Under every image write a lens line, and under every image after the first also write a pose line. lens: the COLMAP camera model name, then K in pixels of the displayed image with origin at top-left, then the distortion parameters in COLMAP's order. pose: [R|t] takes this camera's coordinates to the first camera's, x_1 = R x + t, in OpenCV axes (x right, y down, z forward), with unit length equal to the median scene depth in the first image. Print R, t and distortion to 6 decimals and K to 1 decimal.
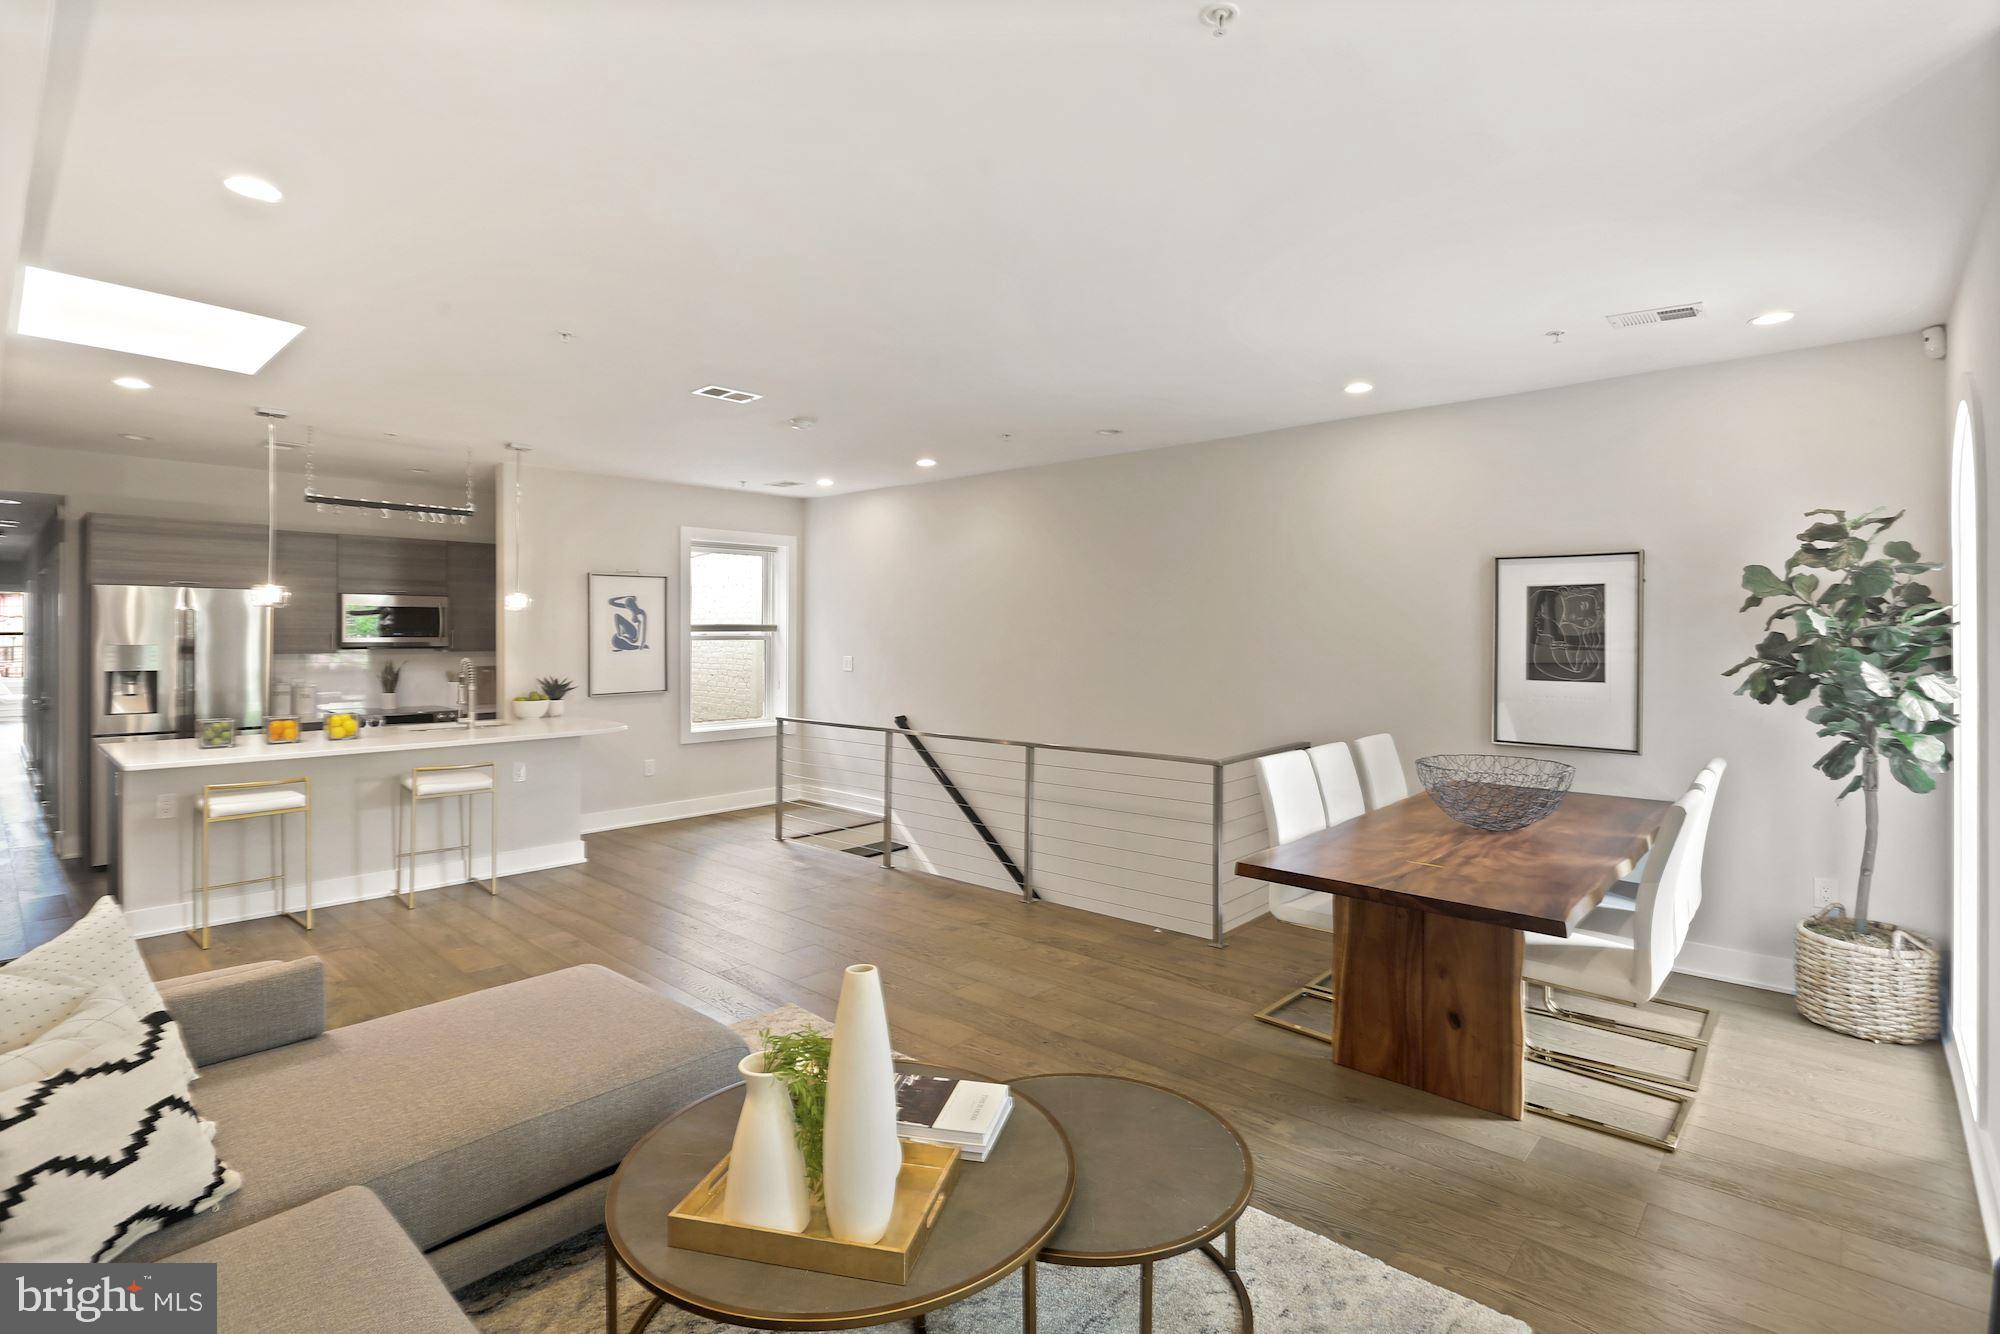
lens RADIAL K [[953.1, 0, 1014.3], [0, 953.1, 639.4], [0, 0, 1]] dist [-0.036045, 0.010729]
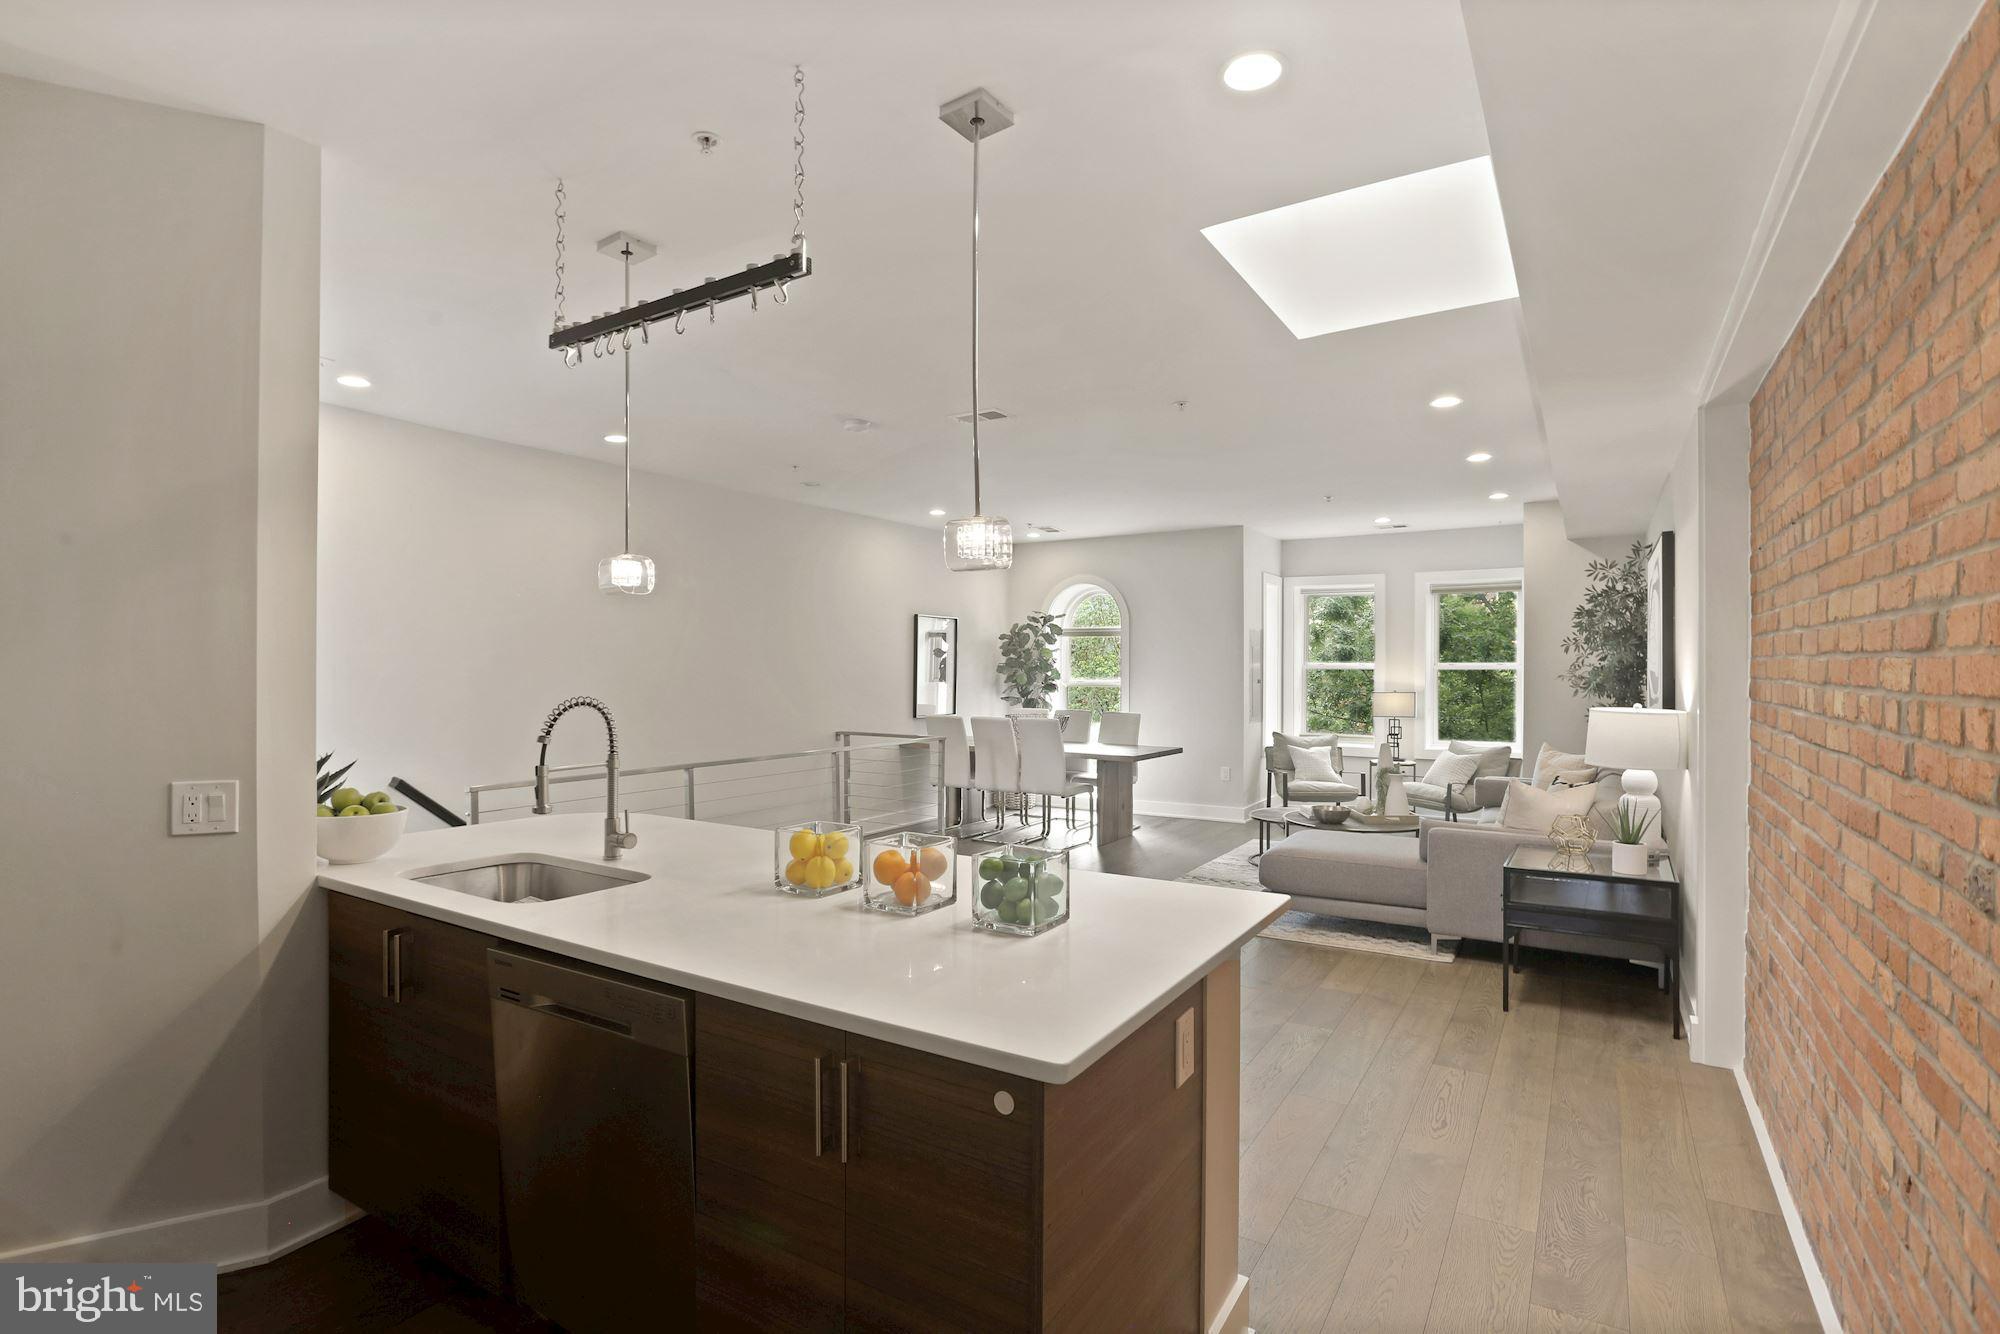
lens RADIAL K [[953.1, 0, 1008.5], [0, 953.1, 669.5], [0, 0, 1]] dist [-0.036045, 0.010729]
pose [[-0.187942, -0.003785, 0.982173, -1.475008], [0.003398, 0.999984, 0.004503, 0.011682], [-0.982174, 0.004184, -0.187926, 1.307570]]
